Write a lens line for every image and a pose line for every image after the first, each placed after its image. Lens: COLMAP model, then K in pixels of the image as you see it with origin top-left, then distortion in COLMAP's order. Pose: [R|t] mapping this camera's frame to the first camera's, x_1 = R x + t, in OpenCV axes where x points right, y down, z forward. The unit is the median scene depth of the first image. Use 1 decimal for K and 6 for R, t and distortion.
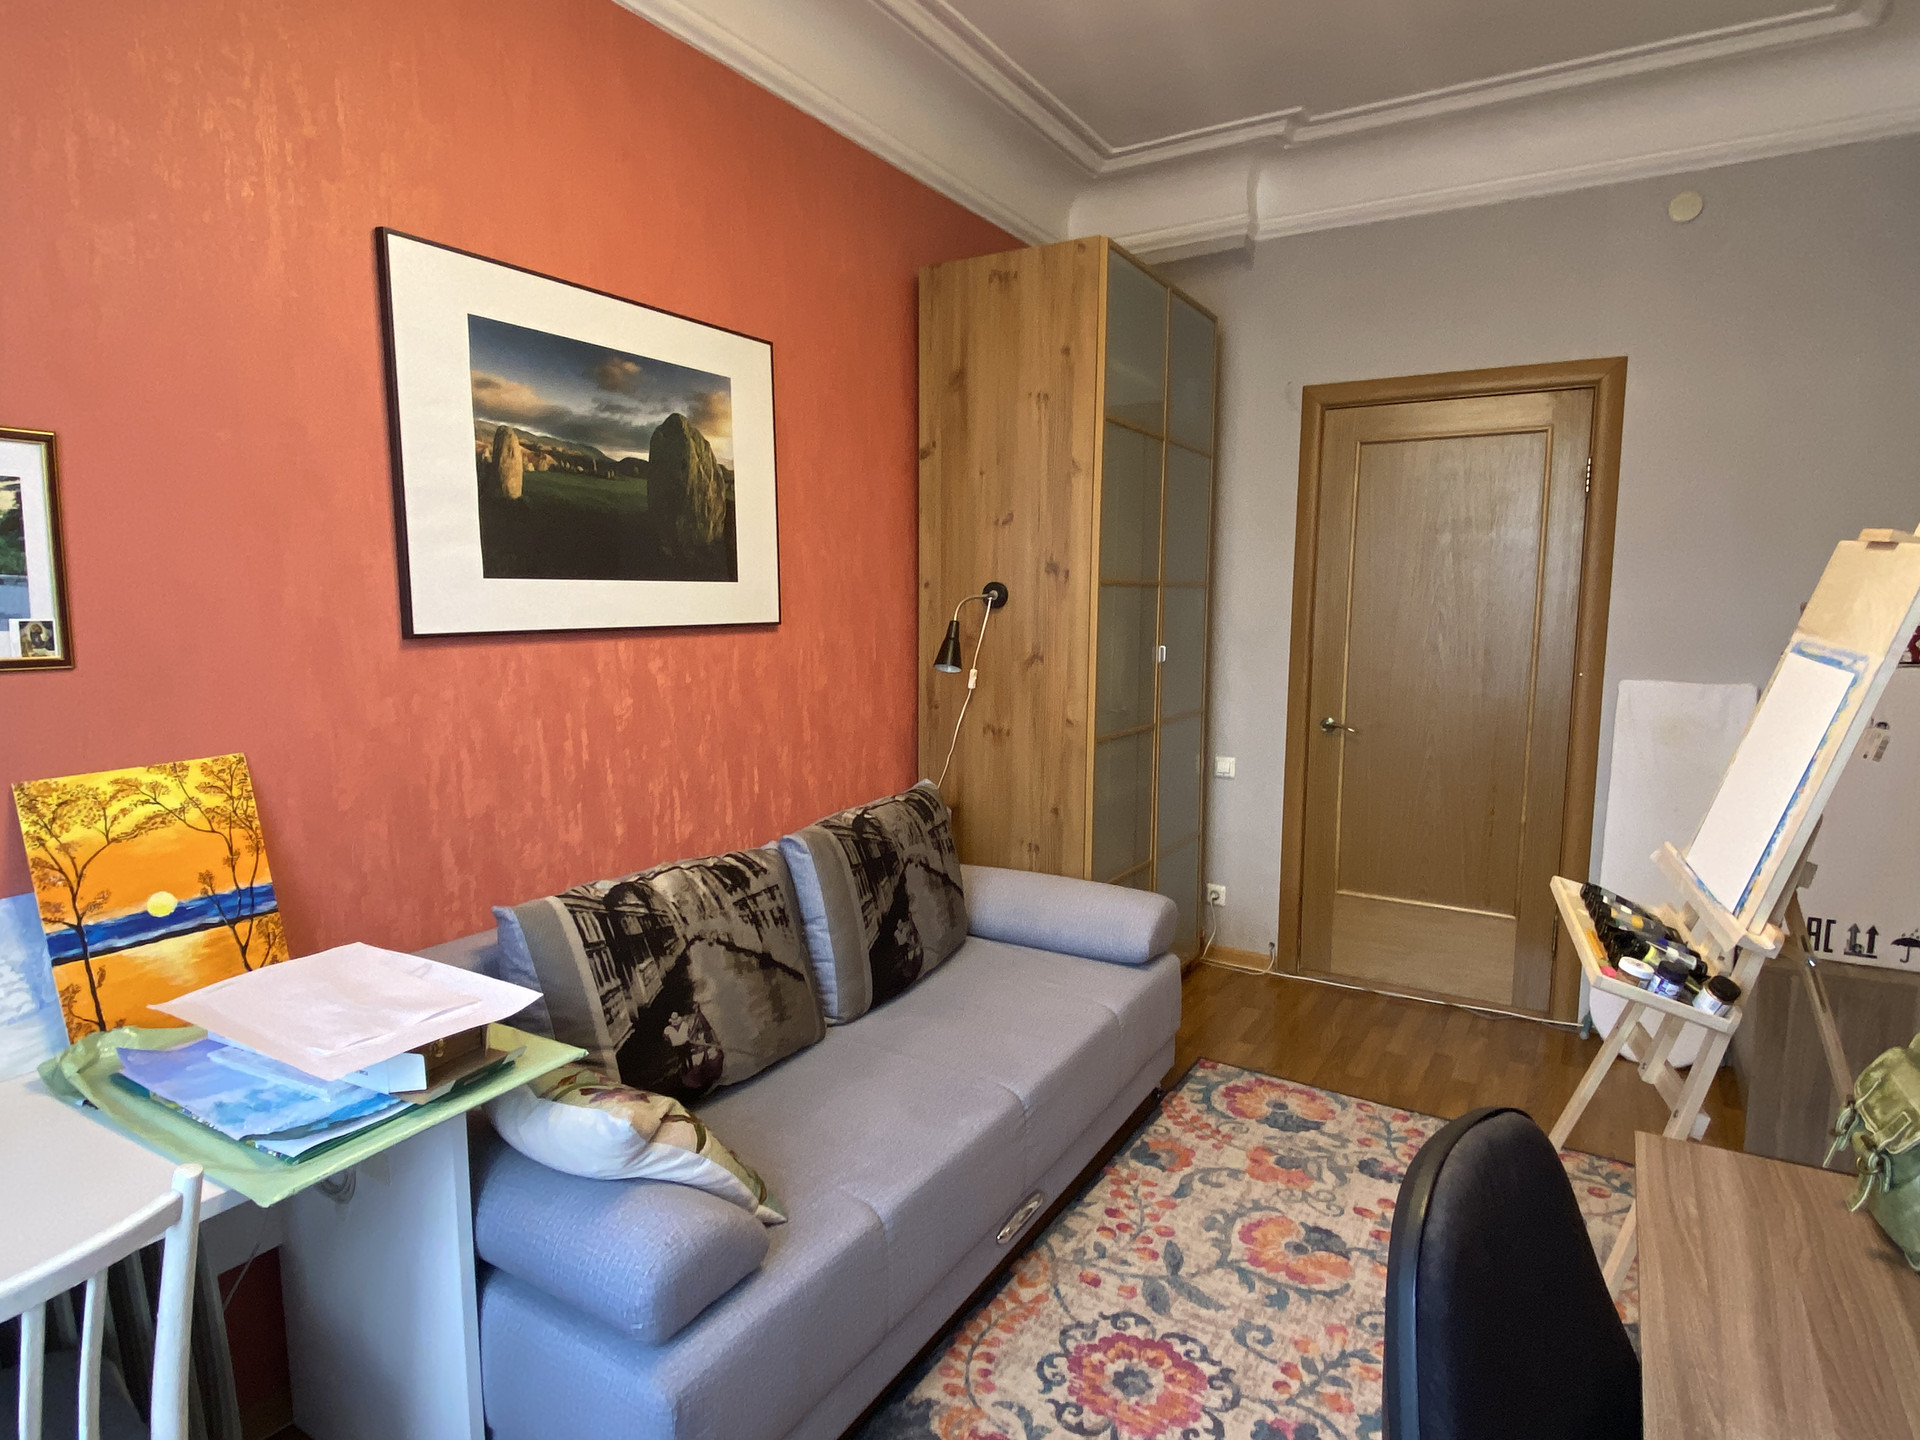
lens RADIAL K [[1070.9, 0, 960.0], [0, 1070.9, 720.0], [0, 0, 1]] dist [0.079246, -0.066865]
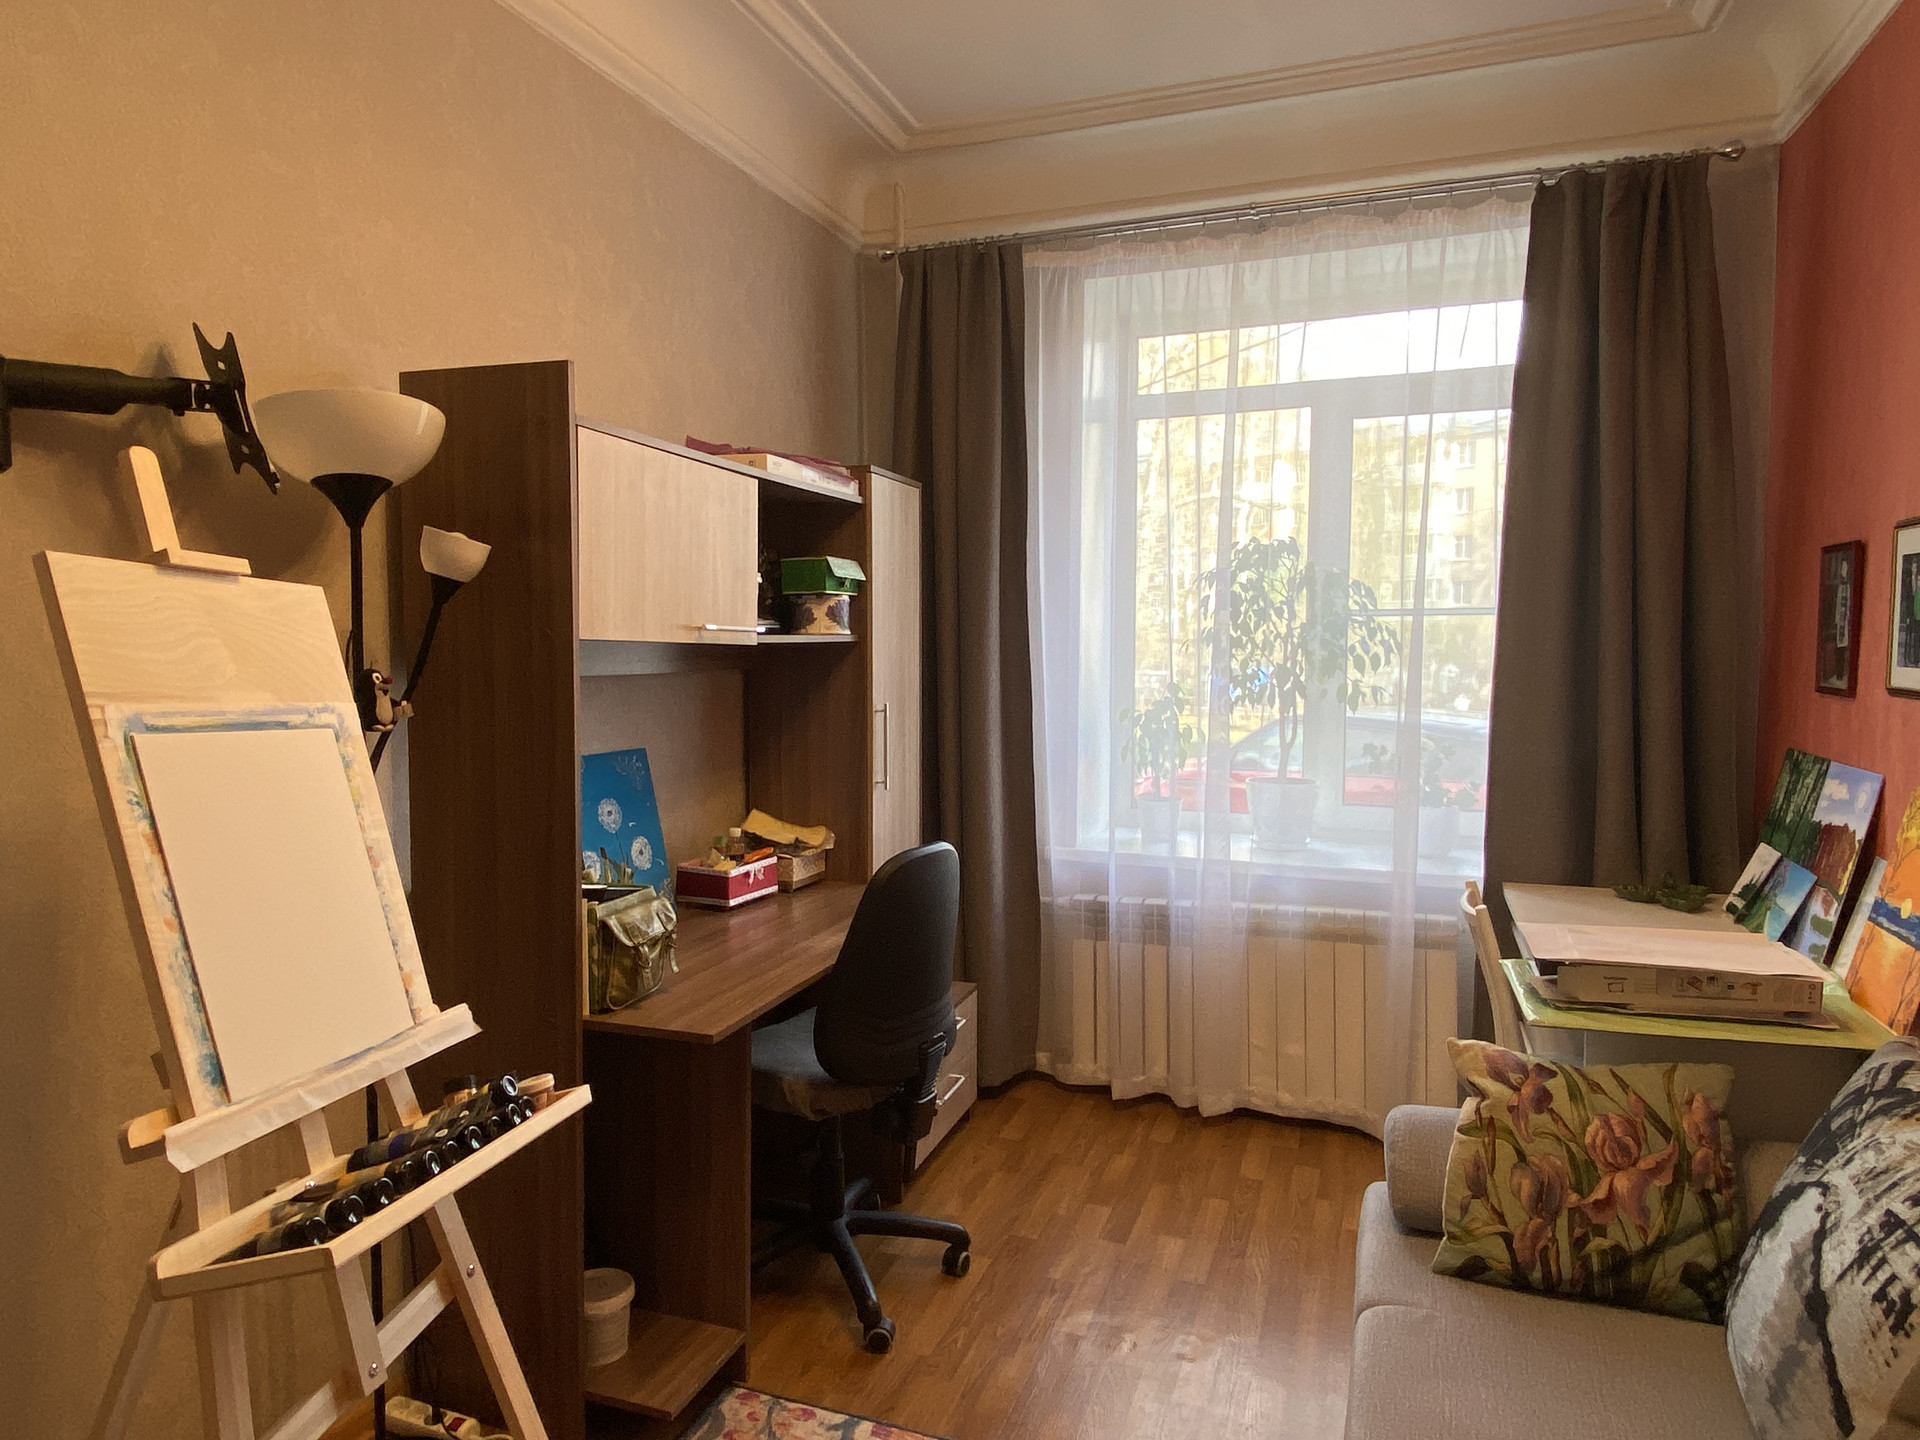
lens RADIAL K [[1209.7, 0, 965.0], [0, 1209.7, 718.2], [0, 0, 1]] dist [0.072166, -0.065542]
pose [[-0.977578, 0.012045, -0.210229, 0.386000], [-0.027507, 0.982503, 0.184203, -0.181343], [0.208769, 0.185856, -0.960142, 1.502841]]
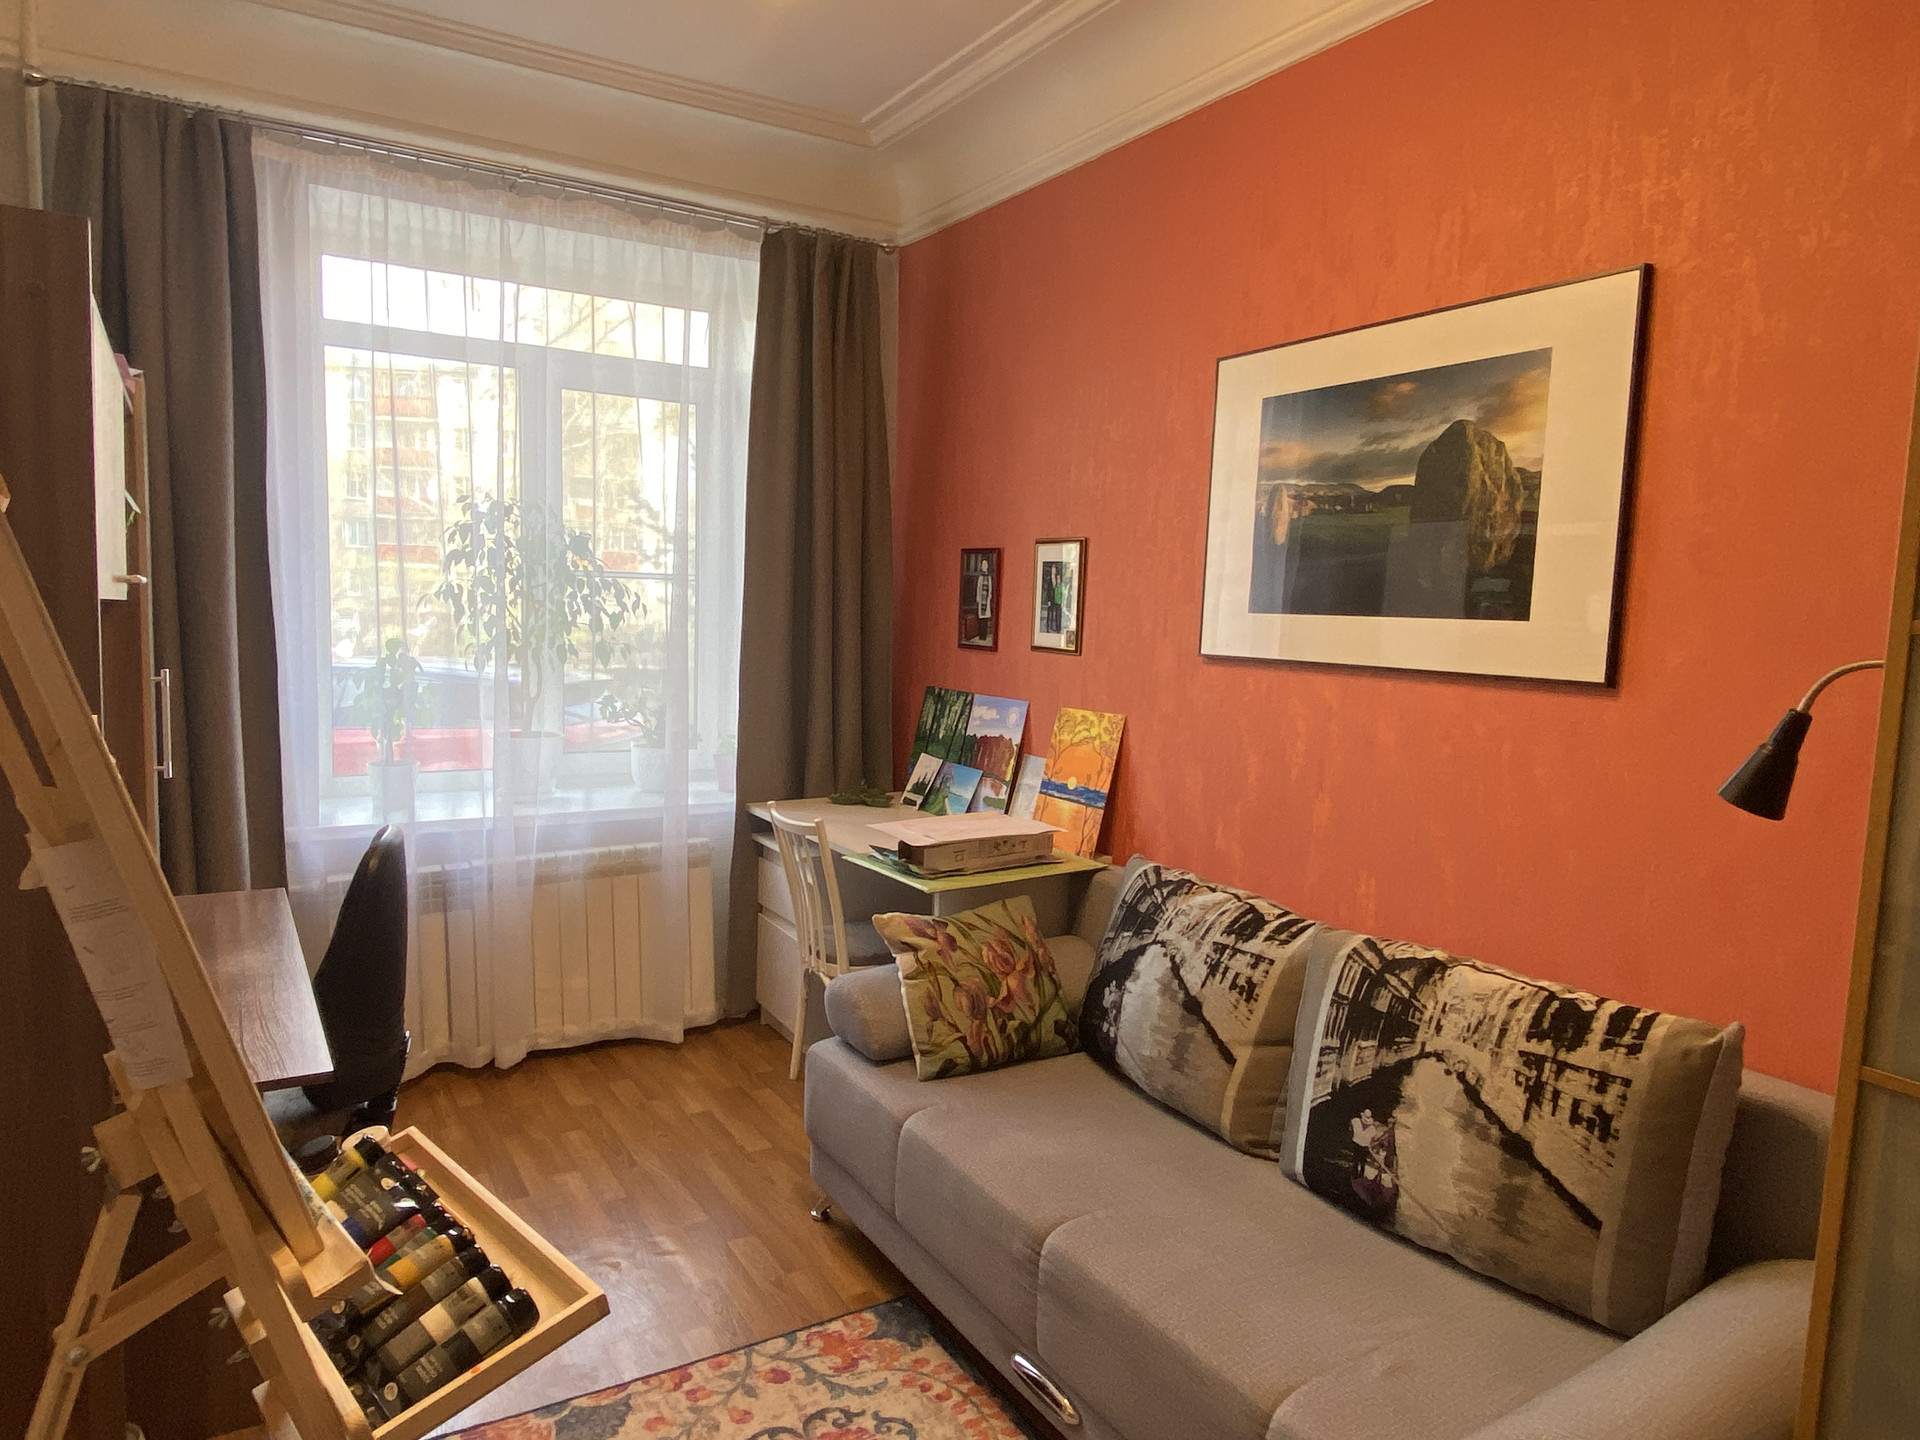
lens RADIAL K [[1199.8, 0, 951.8], [0, 1199.8, 717.2], [0, 0, 1]] dist [0.121605, -0.136045]
pose [[-0.458753, 0.070889, -0.885732, 0.886720], [-0.138314, 0.978965, 0.149988, -0.166971], [0.877733, 0.191317, -0.439298, 1.275869]]
